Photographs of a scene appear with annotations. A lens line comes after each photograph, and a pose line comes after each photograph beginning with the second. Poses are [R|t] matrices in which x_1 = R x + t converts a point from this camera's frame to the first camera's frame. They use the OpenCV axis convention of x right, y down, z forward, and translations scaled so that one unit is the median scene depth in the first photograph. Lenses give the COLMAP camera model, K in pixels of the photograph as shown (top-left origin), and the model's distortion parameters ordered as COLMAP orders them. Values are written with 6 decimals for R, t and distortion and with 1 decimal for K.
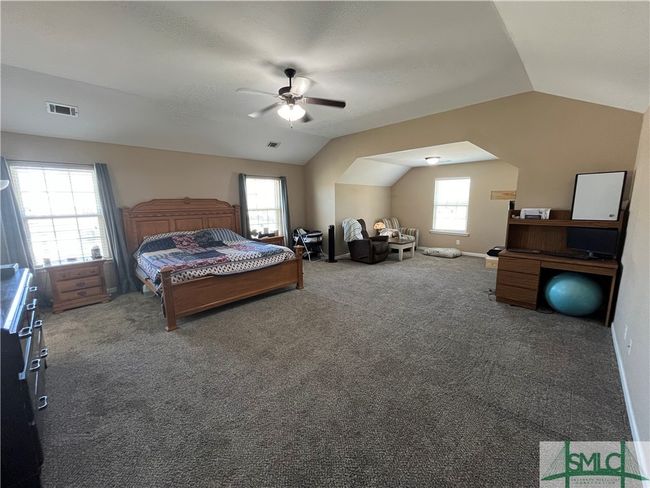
lens RADIAL K [[261.2, 0, 322.6], [0, 261.2, 244.6], [0, 0, 1]] dist [-0.001439, 0.000160]
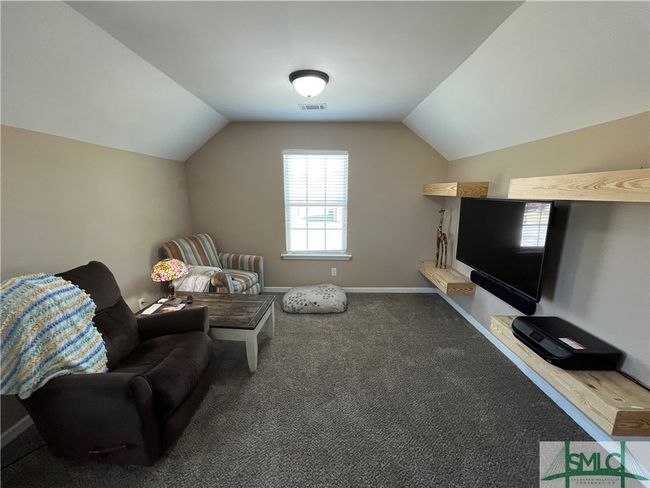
lens RADIAL K [[261.2, 0, 322.6], [0, 261.2, 244.6], [0, 0, 1]] dist [-0.001439, 0.000160]
pose [[0.724246, -0.123939, 0.678311, 0.145473], [0.101219, 0.992167, 0.073212, -0.116304], [-0.682072, 0.015635, 0.731118, 0.656525]]
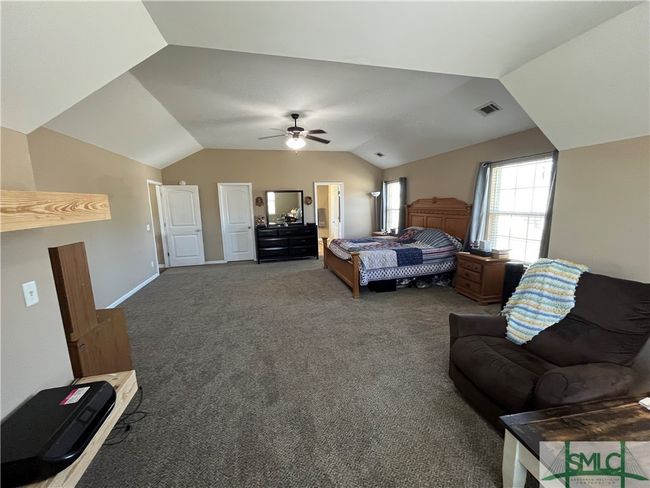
lens RADIAL K [[261.2, 0, 322.6], [0, 261.2, 244.6], [0, 0, 1]] dist [-0.001439, 0.000160]
pose [[-0.535612, 0.161996, -0.828780, 0.489888], [-0.104192, 0.961252, 0.255224, -0.163603], [0.838012, 0.223053, -0.497980, 0.894901]]
